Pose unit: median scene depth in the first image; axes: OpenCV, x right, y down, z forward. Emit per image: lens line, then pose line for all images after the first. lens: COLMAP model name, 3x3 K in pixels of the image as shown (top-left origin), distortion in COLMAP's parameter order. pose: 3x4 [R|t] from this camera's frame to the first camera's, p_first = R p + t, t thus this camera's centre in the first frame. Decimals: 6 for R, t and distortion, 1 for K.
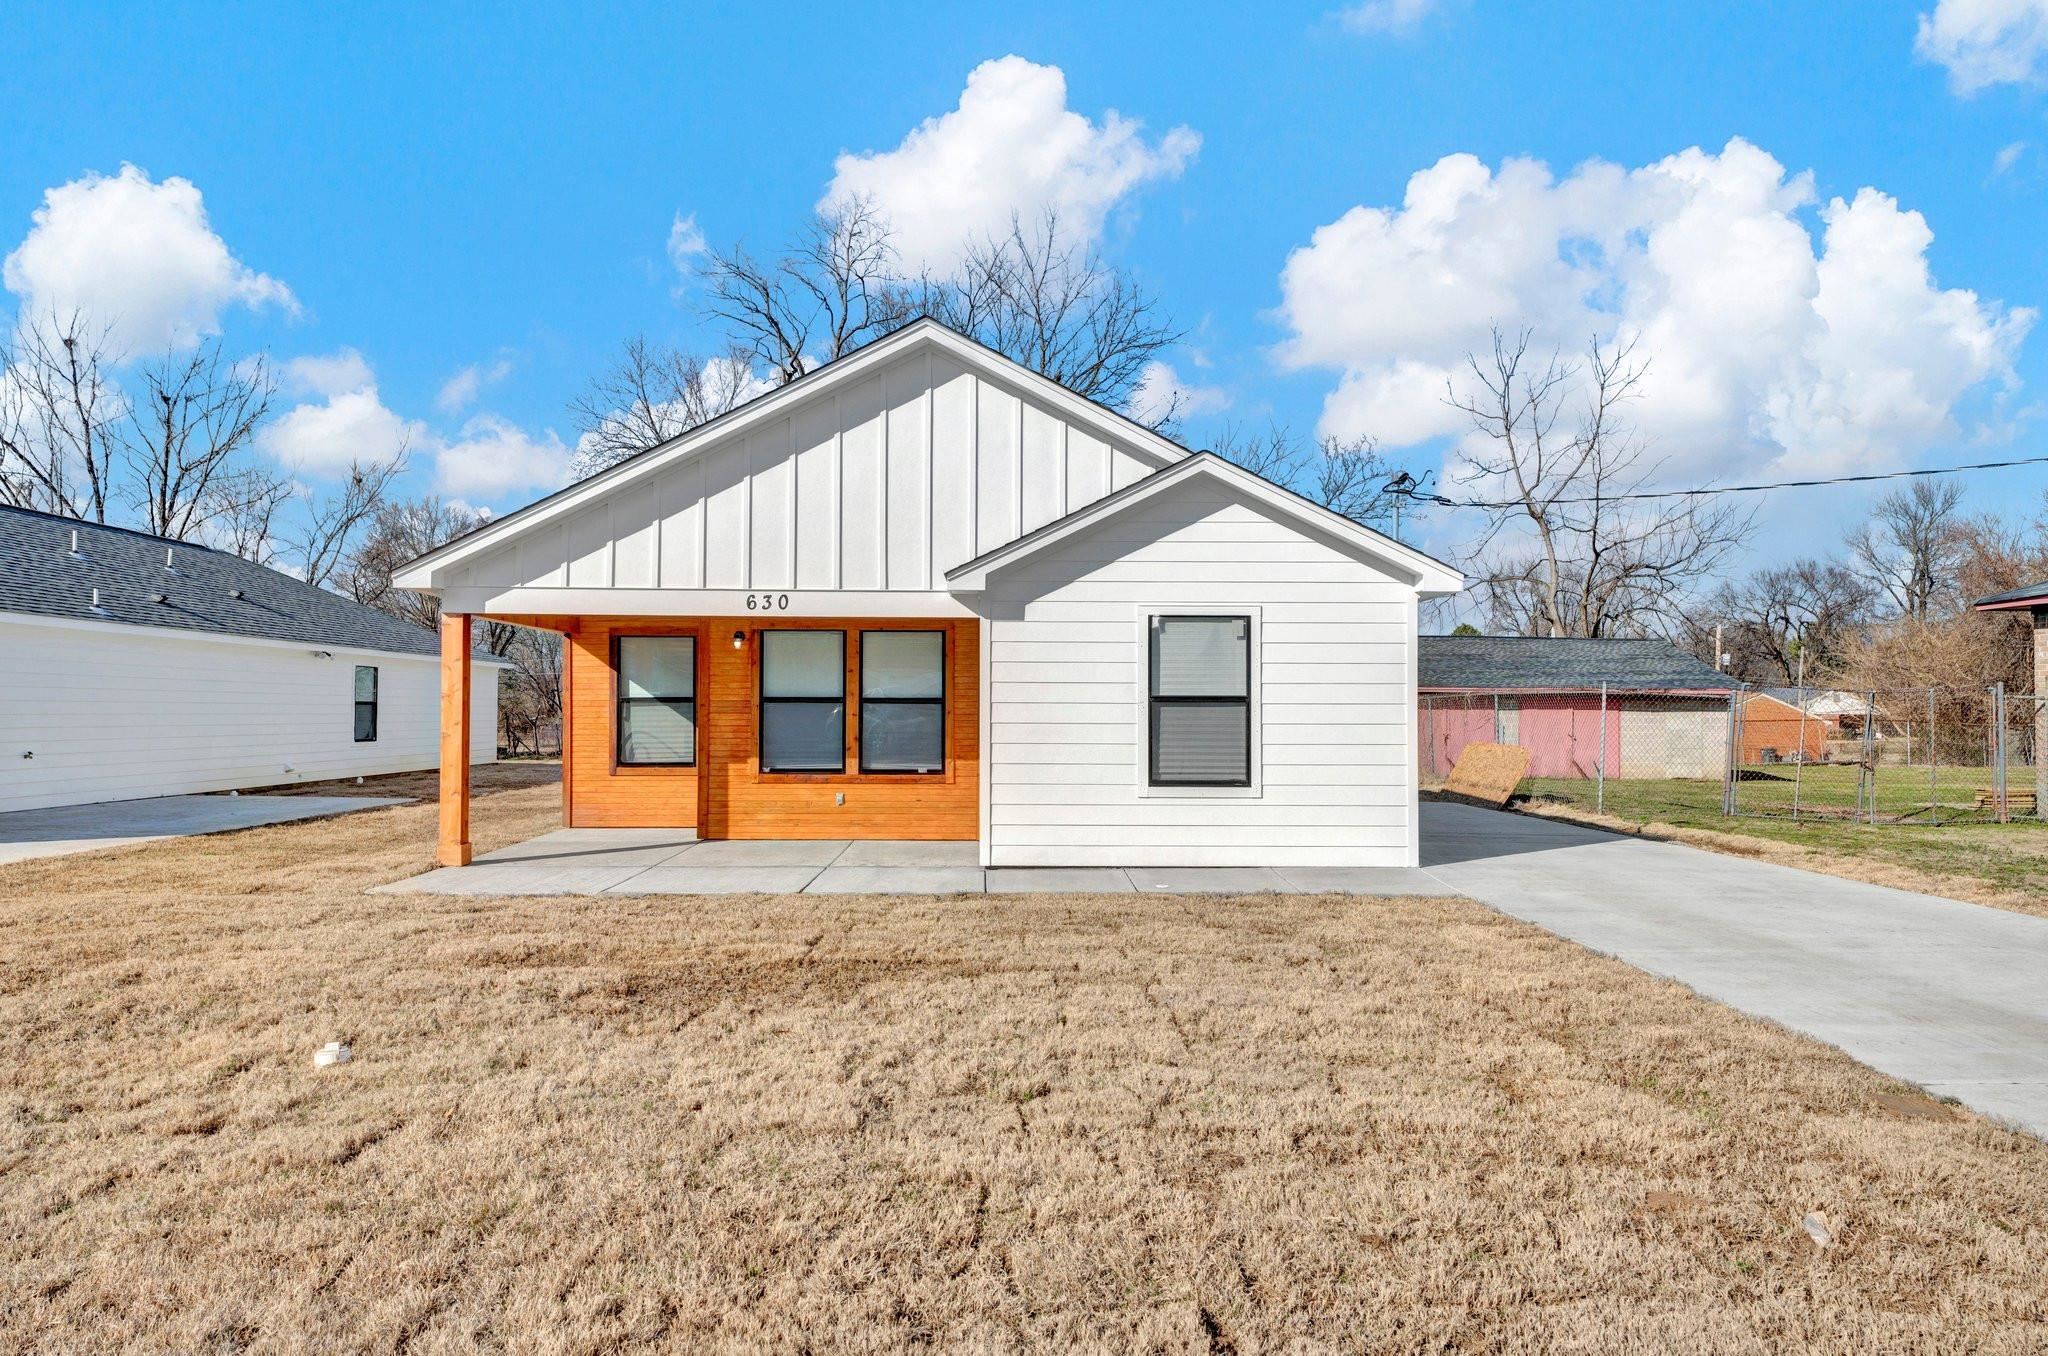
lens RADIAL K [[1347.4, 0, 983.0], [0, 1347.4, 674.8], [0, 0, 1]] dist [0.002166, -0.004903]
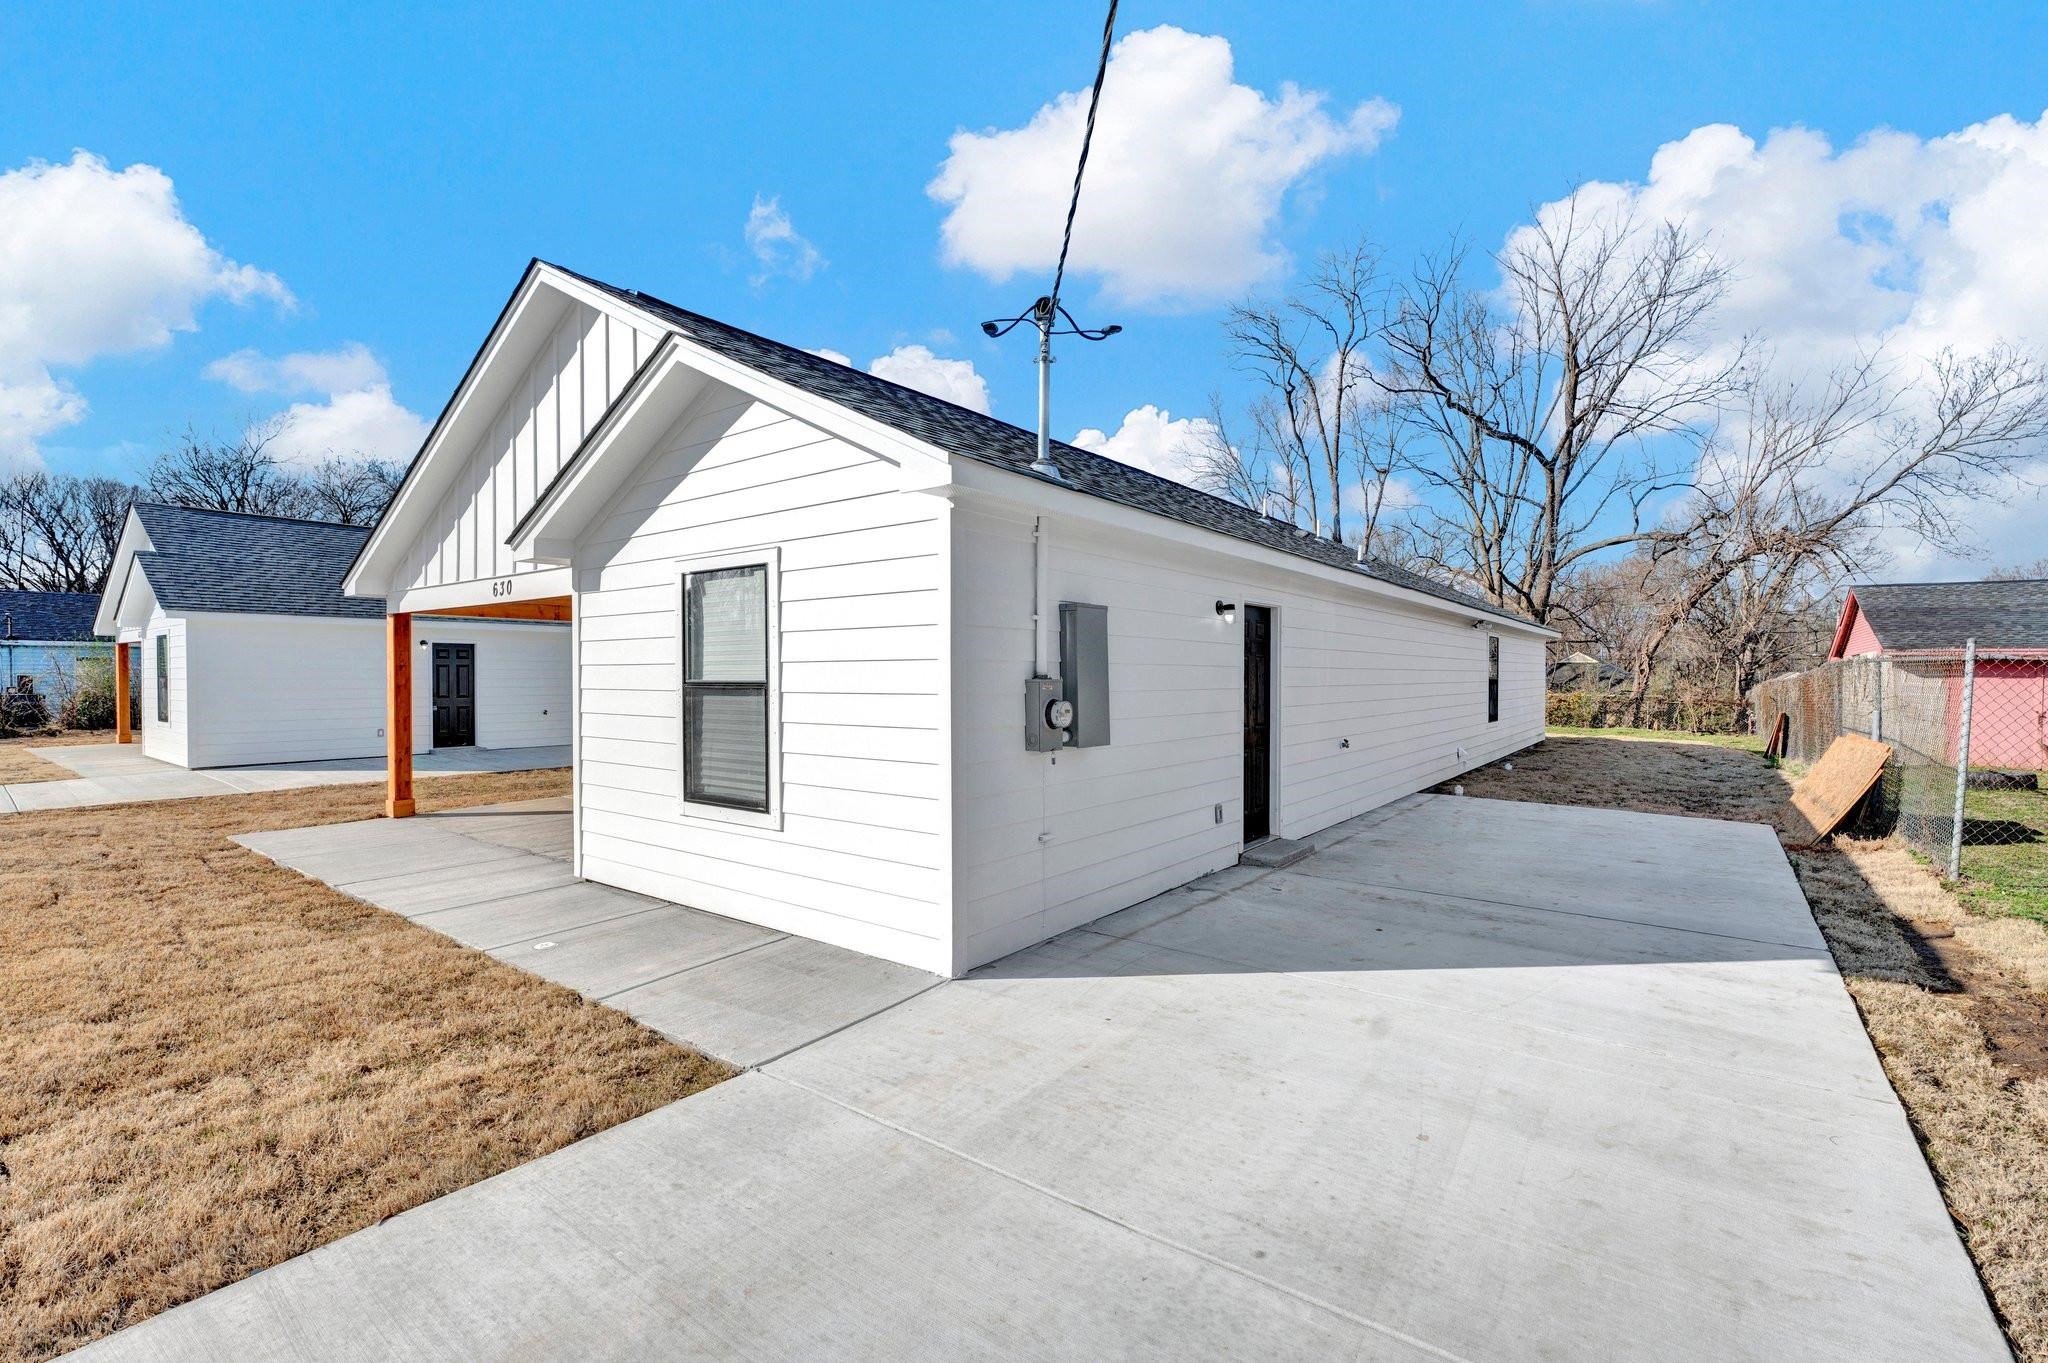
lens RADIAL K [[915.5, 0, 1012.5], [0, 915.5, 677.8], [0, 0, 1]] dist [-0.022265, 0.000734]
pose [[0.790825, -0.002104, -0.612039, 0.577635], [0.021444, 0.999475, 0.024274, 0.005477], [0.611666, -0.032321, 0.790455, 0.706944]]
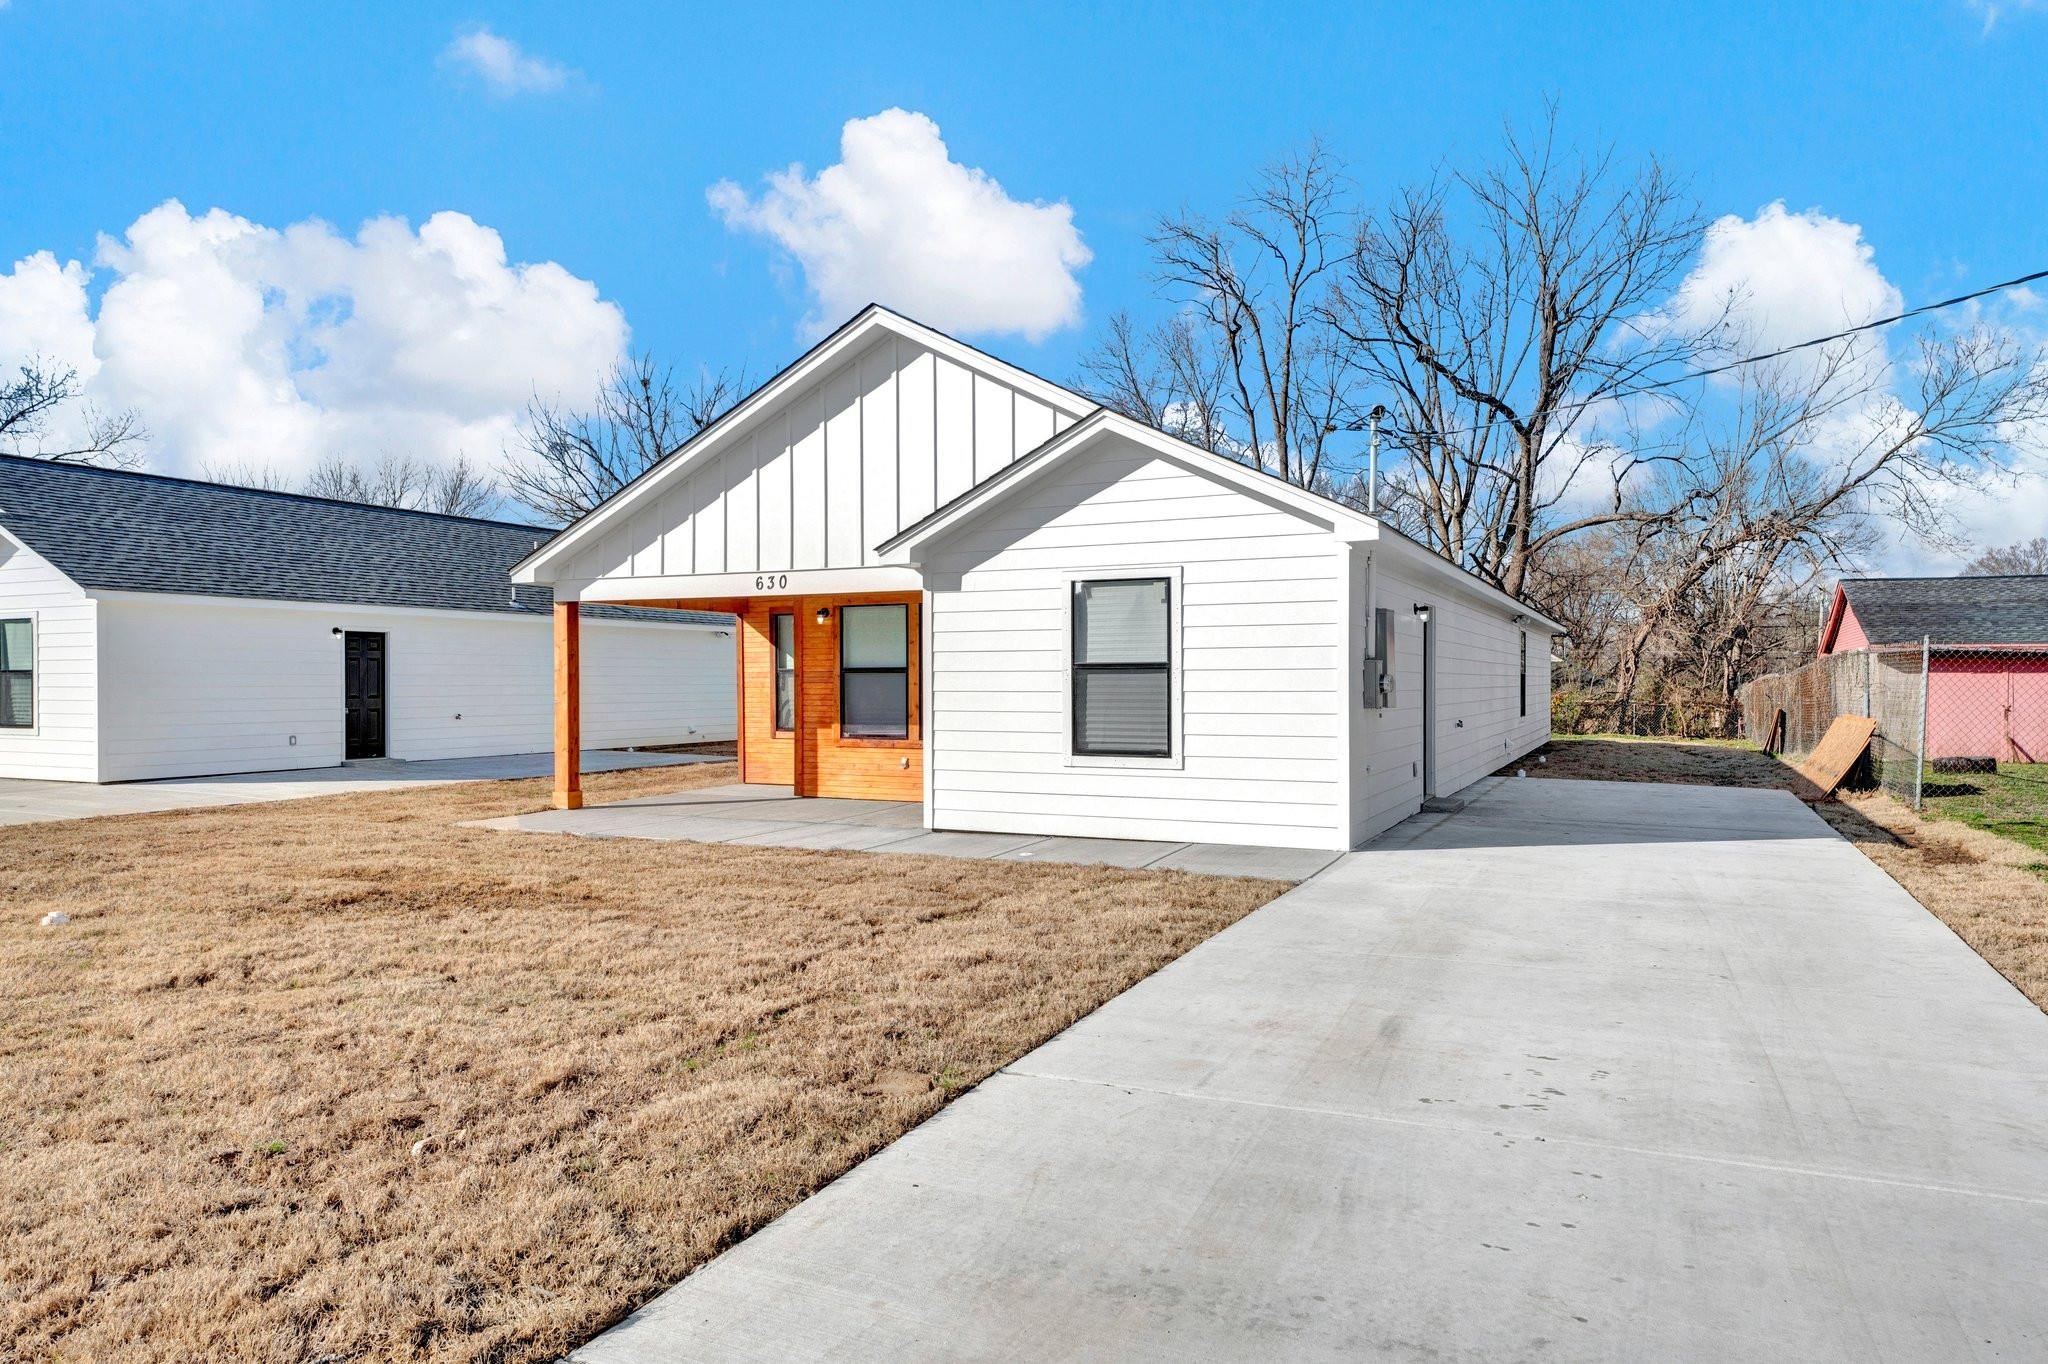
lens RADIAL K [[1347.4, 0, 983.0], [0, 1347.4, 678.8], [0, 0, 1]] dist [0.002166, -0.004903]
pose [[0.891643, -0.006969, -0.452686, 0.507490], [0.019054, 0.999573, 0.022142, 0.003977], [0.452338, -0.028369, 0.891395, 0.094877]]
